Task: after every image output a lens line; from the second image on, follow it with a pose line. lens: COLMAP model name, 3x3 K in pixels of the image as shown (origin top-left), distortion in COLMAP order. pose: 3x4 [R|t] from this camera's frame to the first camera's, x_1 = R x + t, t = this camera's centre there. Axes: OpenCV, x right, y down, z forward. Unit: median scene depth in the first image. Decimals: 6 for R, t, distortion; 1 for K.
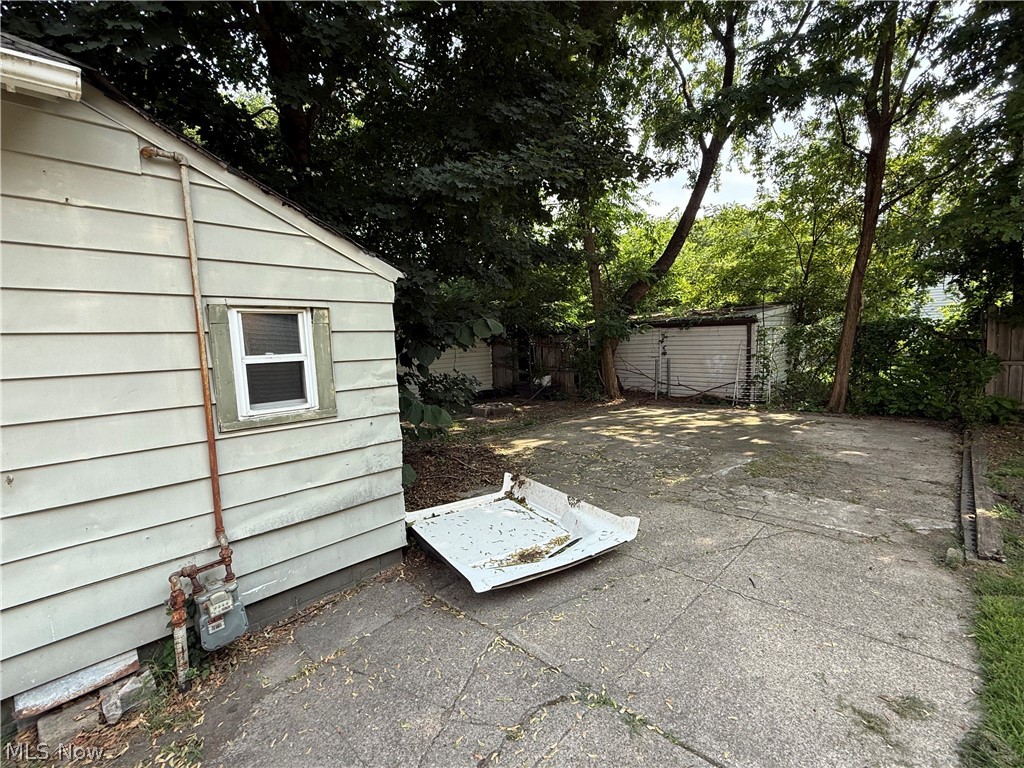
lens RADIAL K [[456.3, 0, 512.0], [0, 456.3, 384.0], [0, 0, 1]] dist [0.001580, 0.000226]
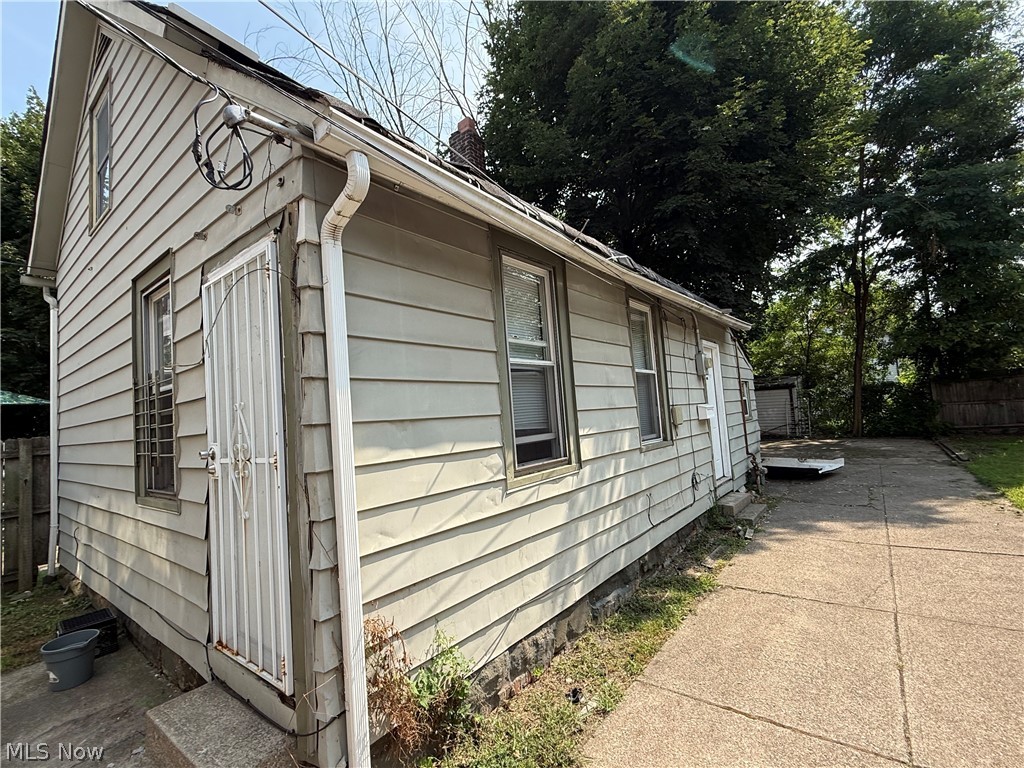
lens RADIAL K [[456.3, 0, 512.0], [0, 456.3, 384.0], [0, 0, 1]] dist [0.001580, 0.000226]
pose [[0.994194, -0.024001, 0.104889, -2.305069], [0.040733, 0.986208, -0.160423, 0.266674], [-0.099592, 0.163764, 0.981459, -1.790021]]
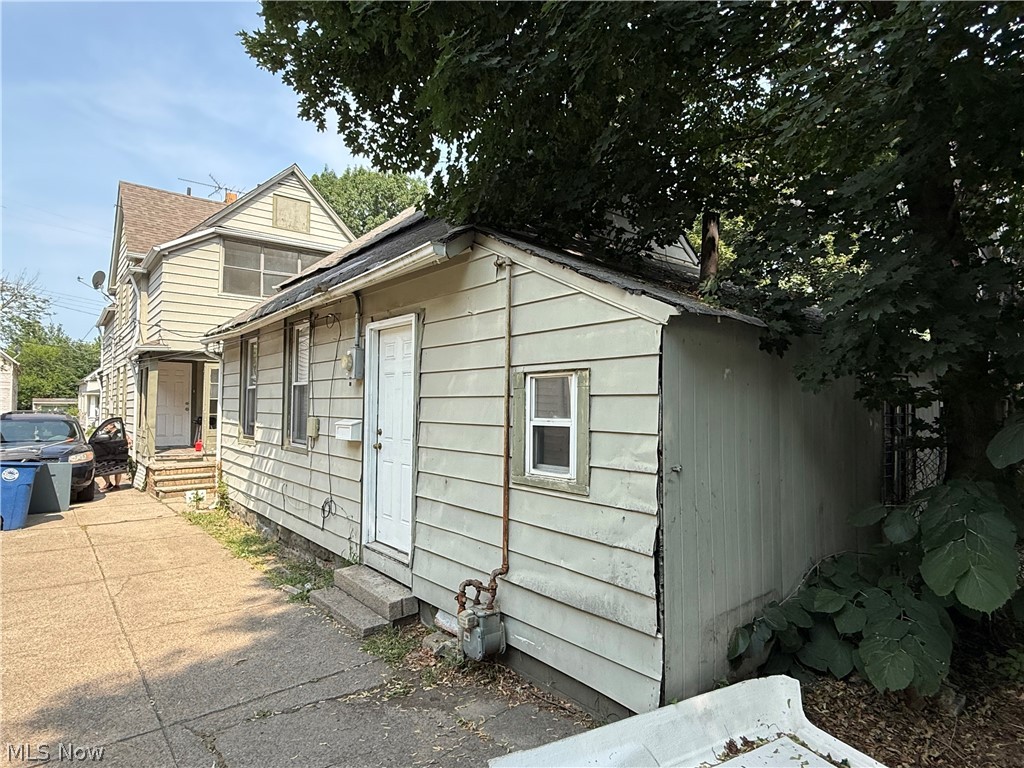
lens RADIAL K [[577.7, 0, 512.0], [0, 577.7, 384.0], [0, 0, 1]] dist [-0.000201, 0.000095]
pose [[-0.109538, -0.000020, -0.993983, 0.719419], [-0.092130, 0.995695, 0.010133, -0.138587], [0.989704, 0.092686, -0.109068, 1.006658]]
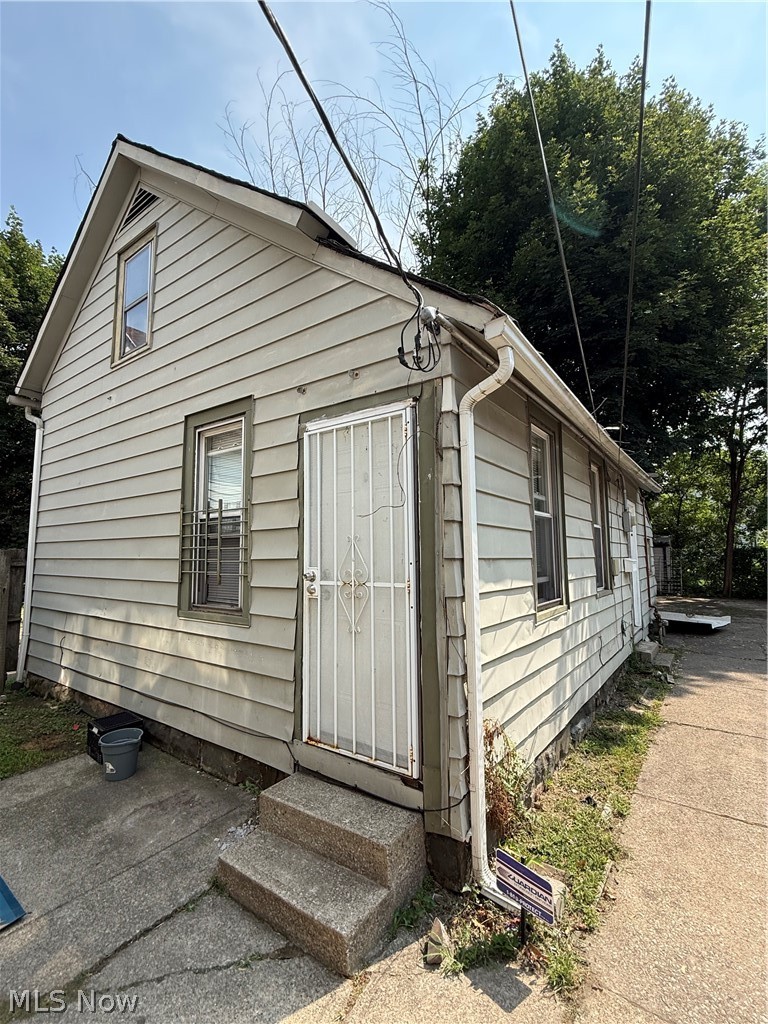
lens RADIAL K [[456.3, 0, 384.0], [0, 456.3, 512.0], [0, 0, 1]] dist [0.001580, 0.000226]
pose [[0.988713, 0.046789, 0.142328, -2.784200], [-0.019763, 0.982413, -0.185673, 0.280095], [-0.148512, 0.180765, 0.972249, -1.903212]]
